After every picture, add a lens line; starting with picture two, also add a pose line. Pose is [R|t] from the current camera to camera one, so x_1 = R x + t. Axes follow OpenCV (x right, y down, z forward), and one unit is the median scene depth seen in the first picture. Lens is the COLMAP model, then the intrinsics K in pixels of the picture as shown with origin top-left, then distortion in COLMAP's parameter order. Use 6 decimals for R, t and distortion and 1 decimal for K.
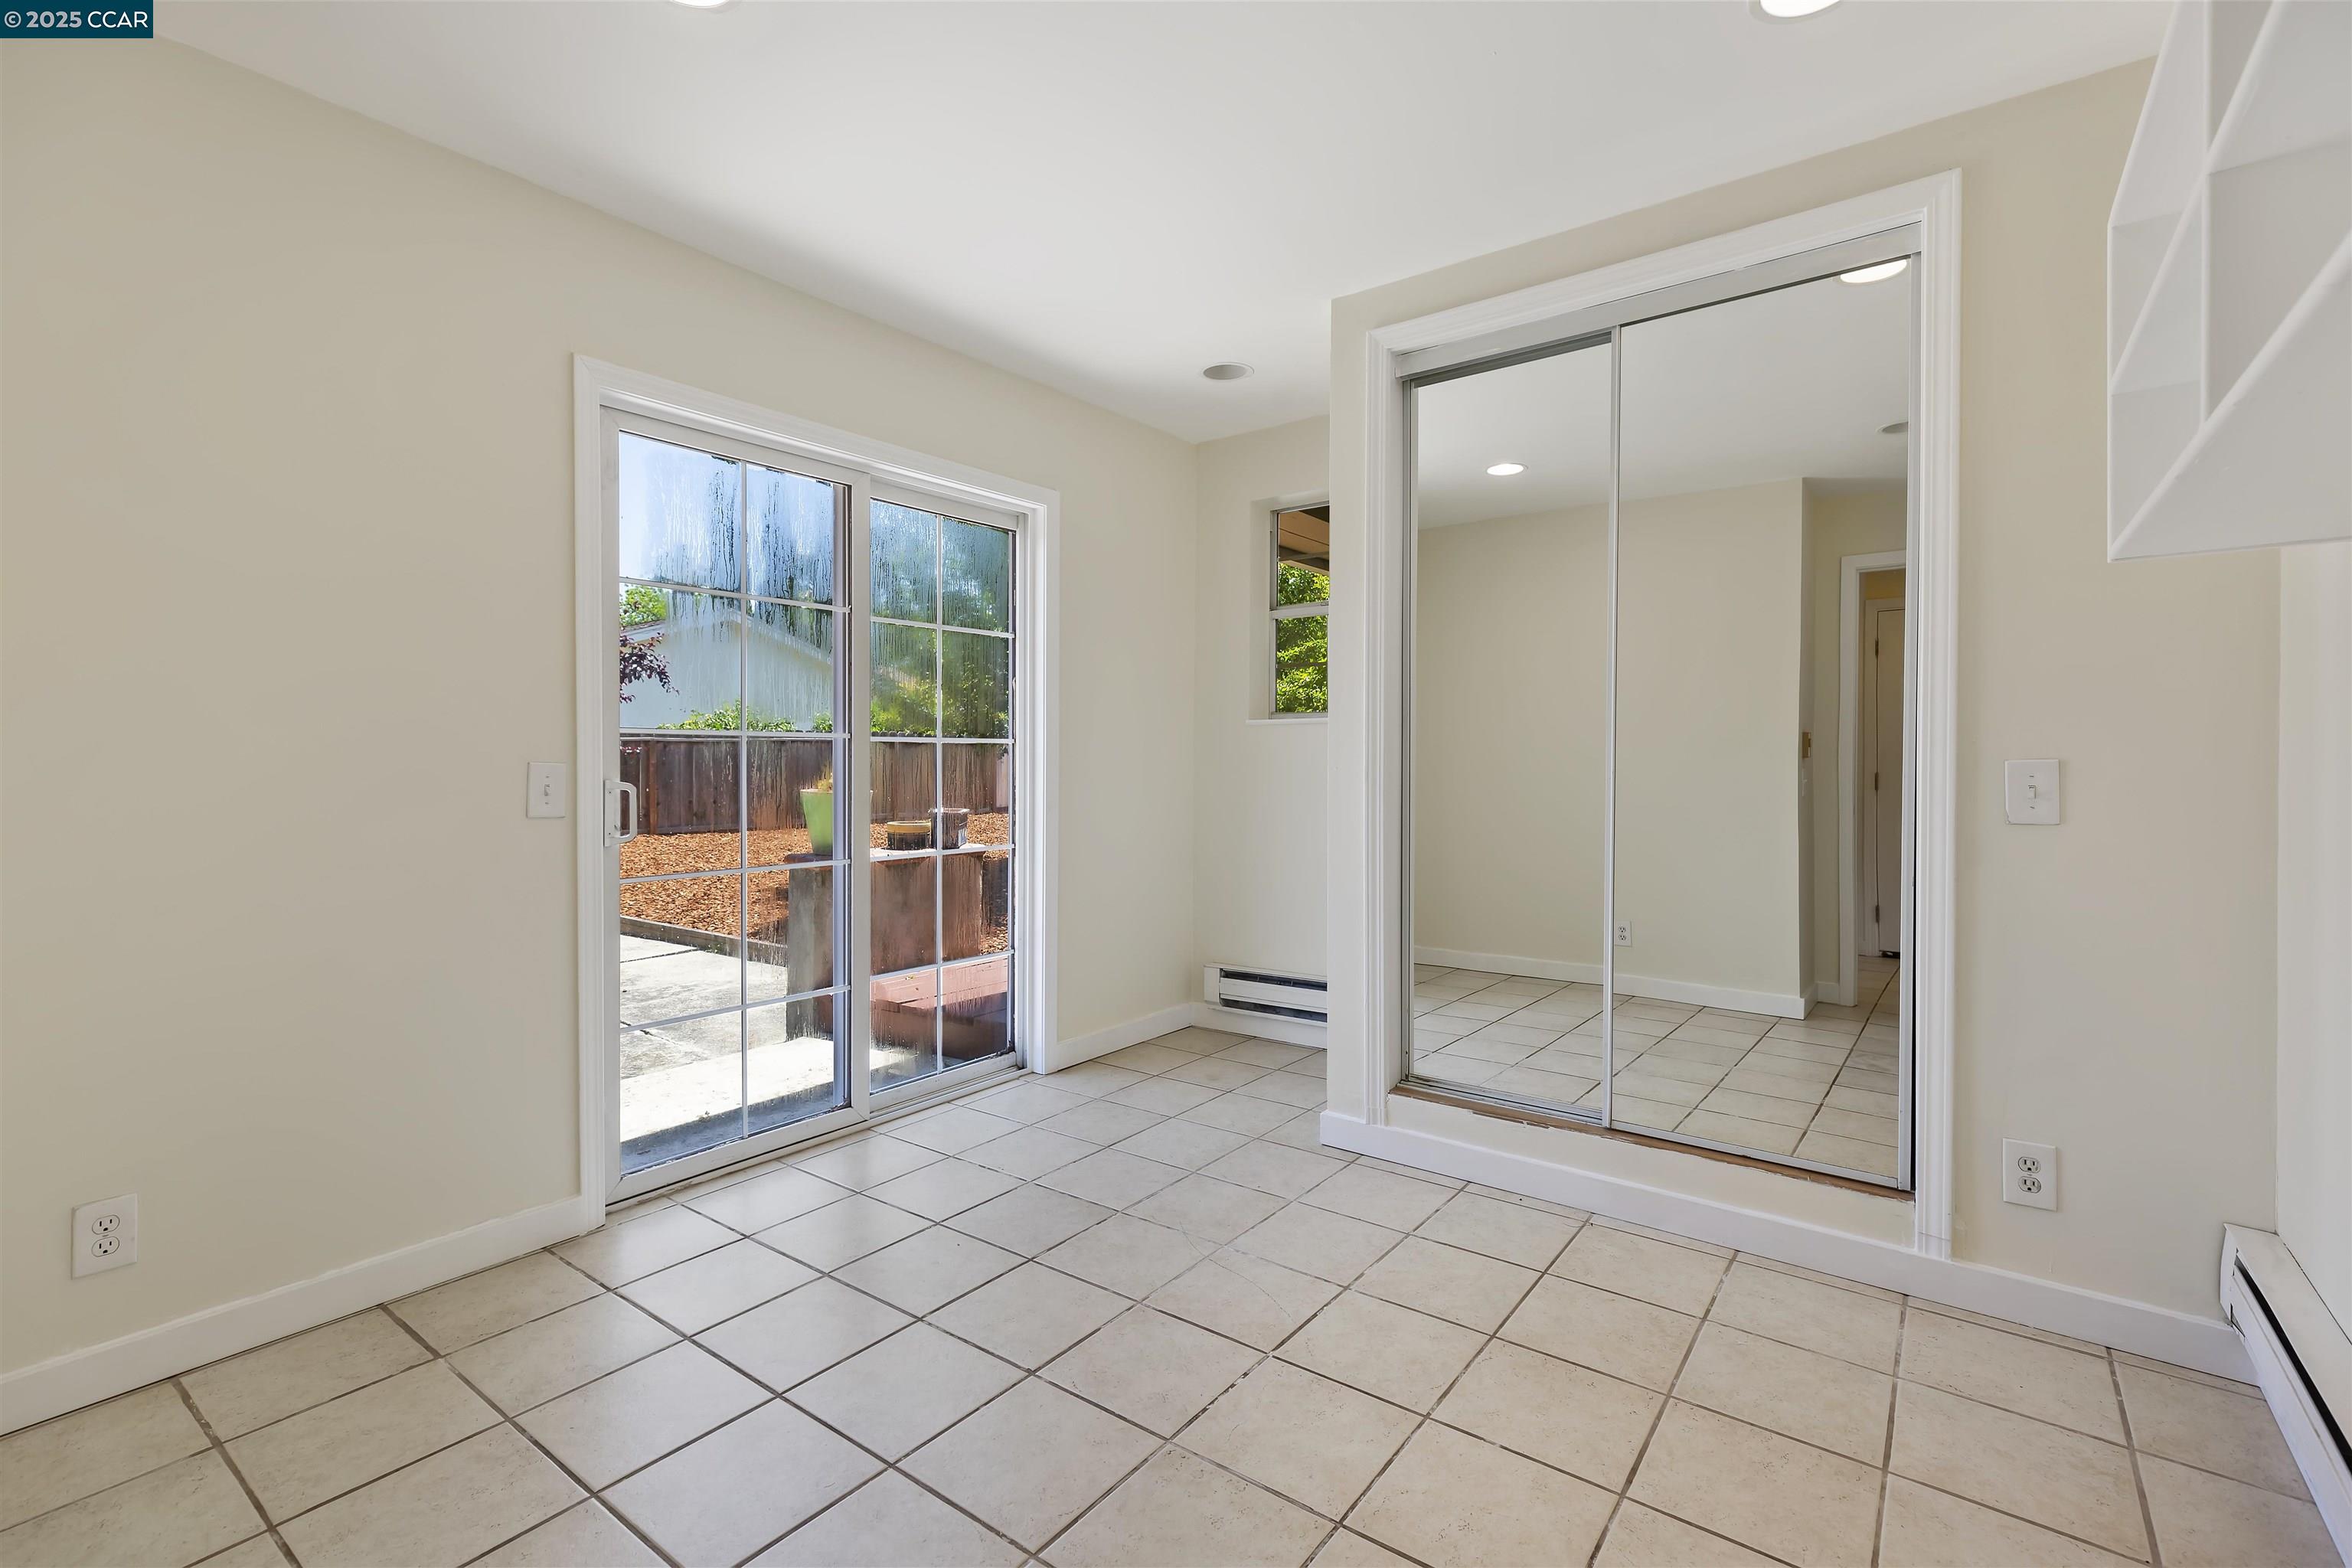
lens RADIAL K [[1052.5, 0, 1183.2], [0, 1052.5, 773.5], [0, 0, 1]] dist [0.001929, 0.000132]
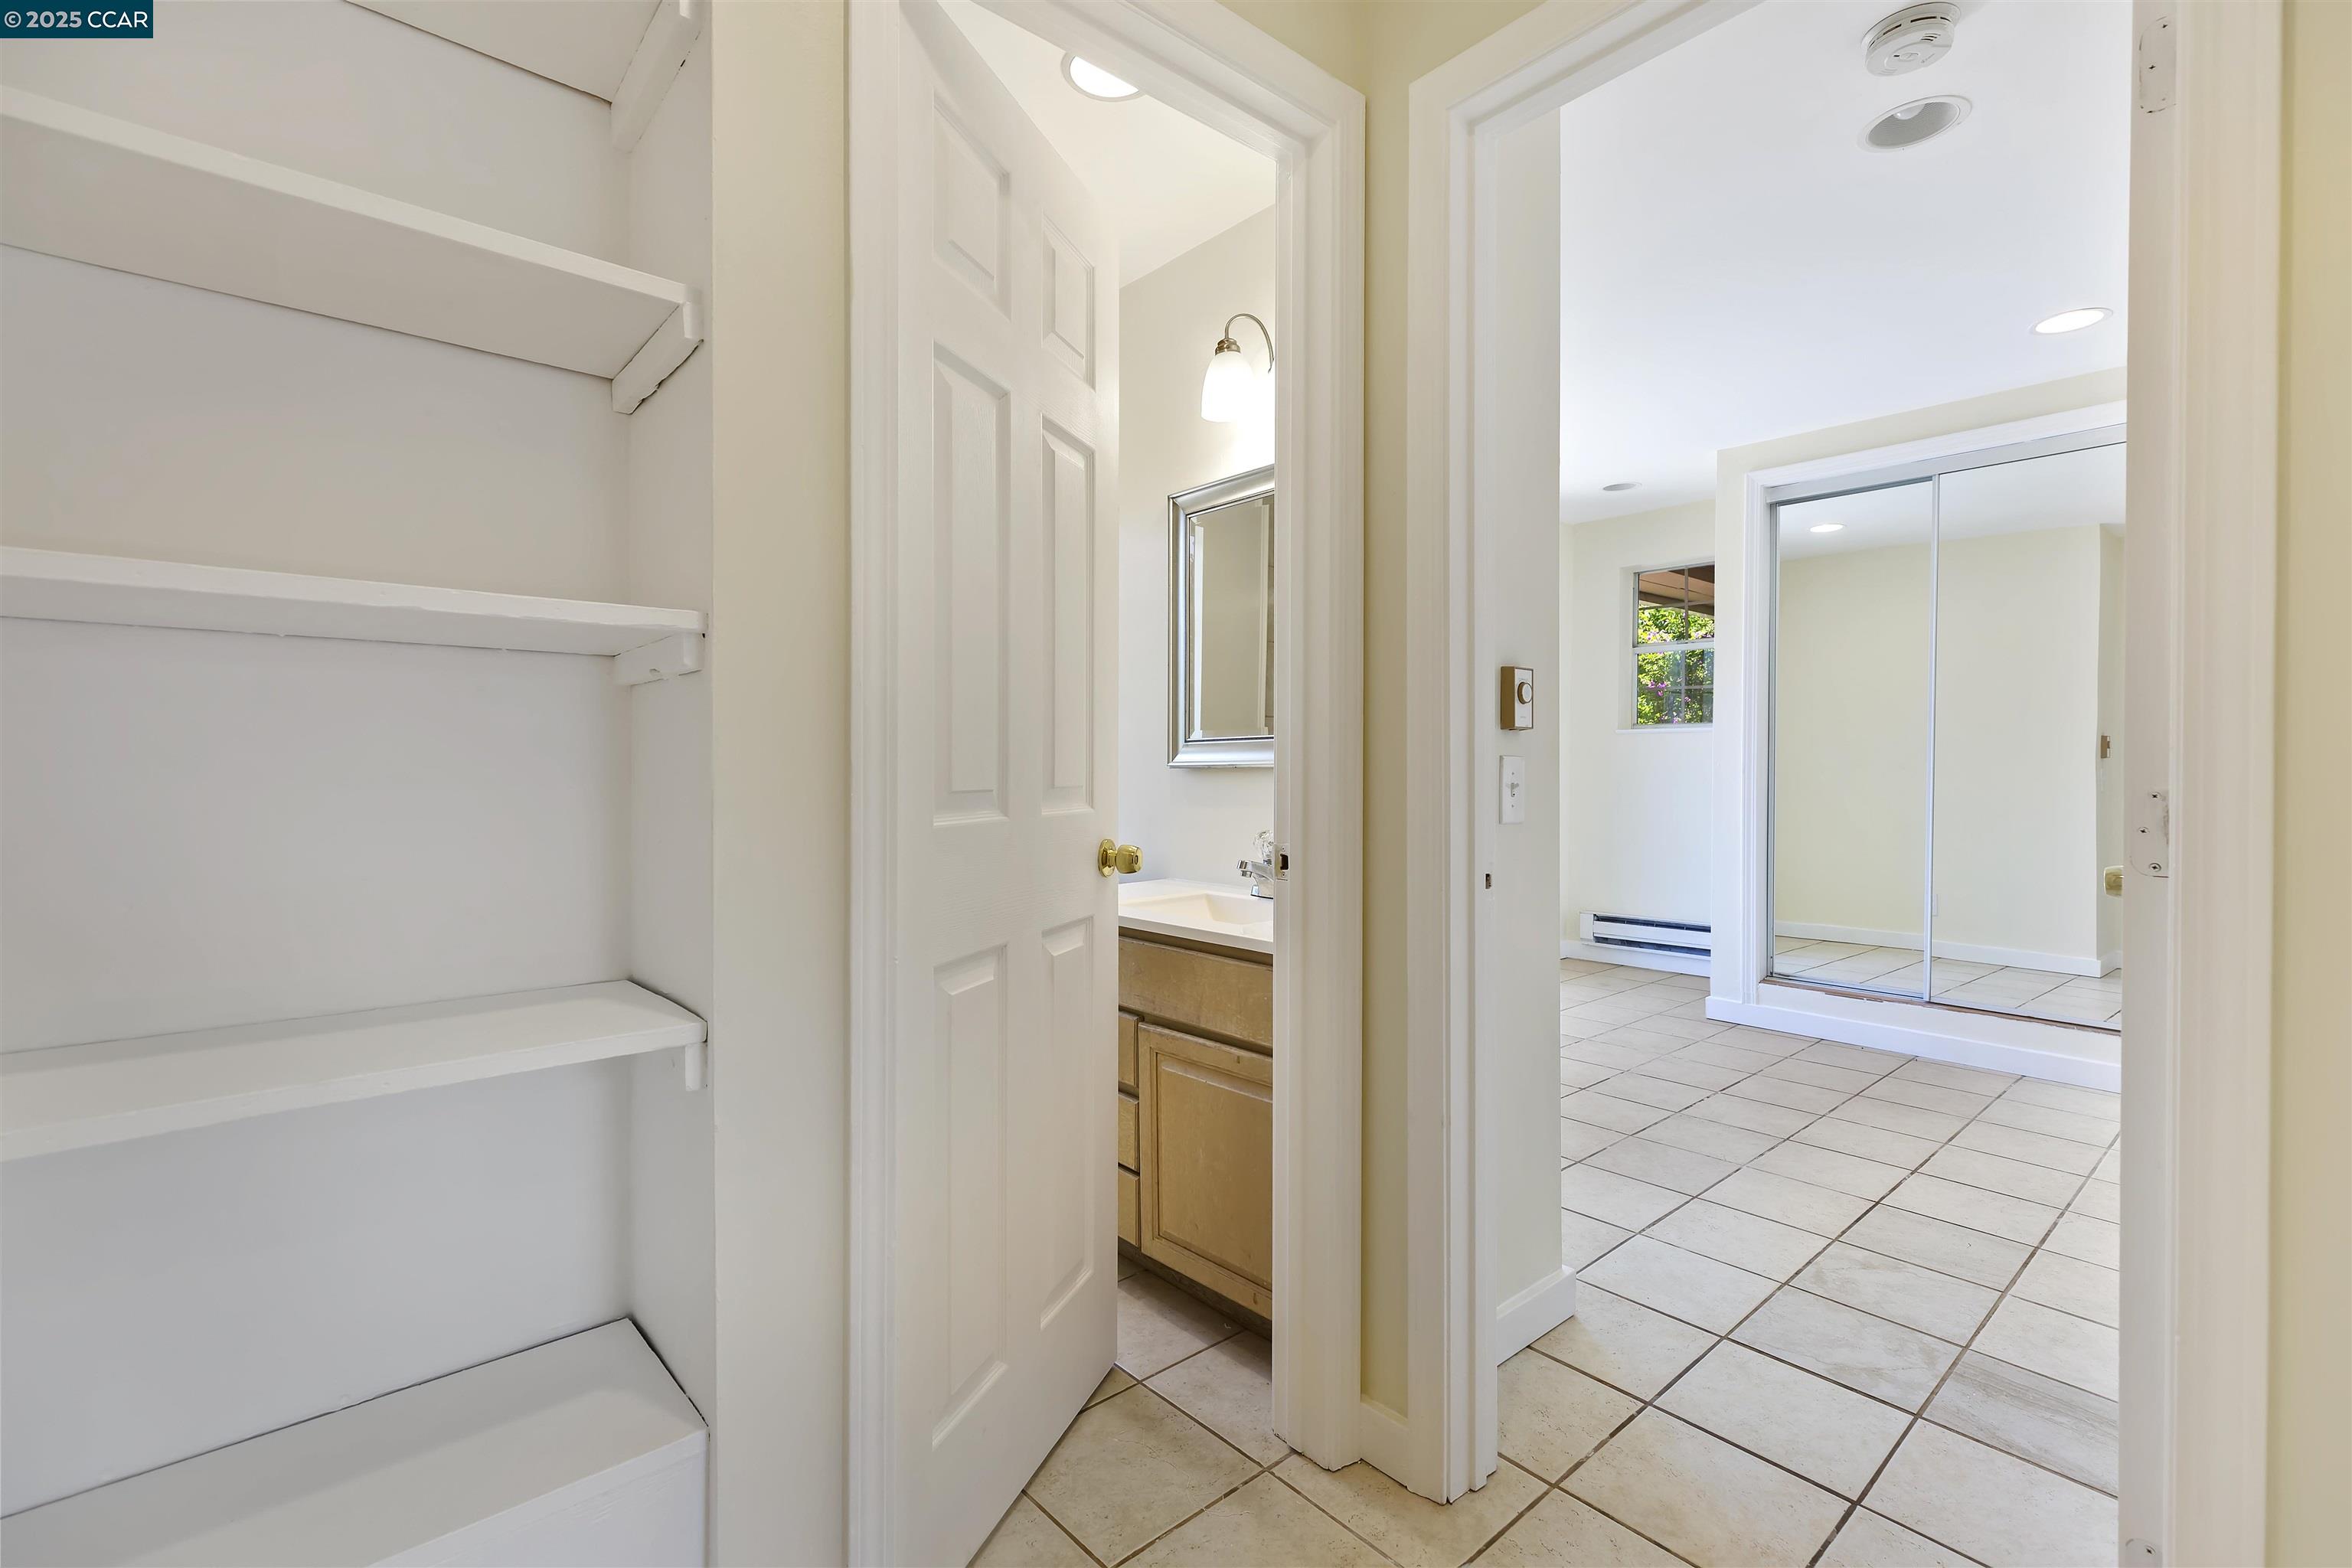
lens RADIAL K [[1052.5, 0, 1165.5], [0, 1052.5, 782.2], [0, 0, 1]] dist [0.001929, 0.000132]
pose [[0.975569, 0.001987, -0.219686, -0.287523], [0.000073, 0.999956, 0.009366, 0.003912], [0.219695, -0.009153, 0.975526, -0.617737]]
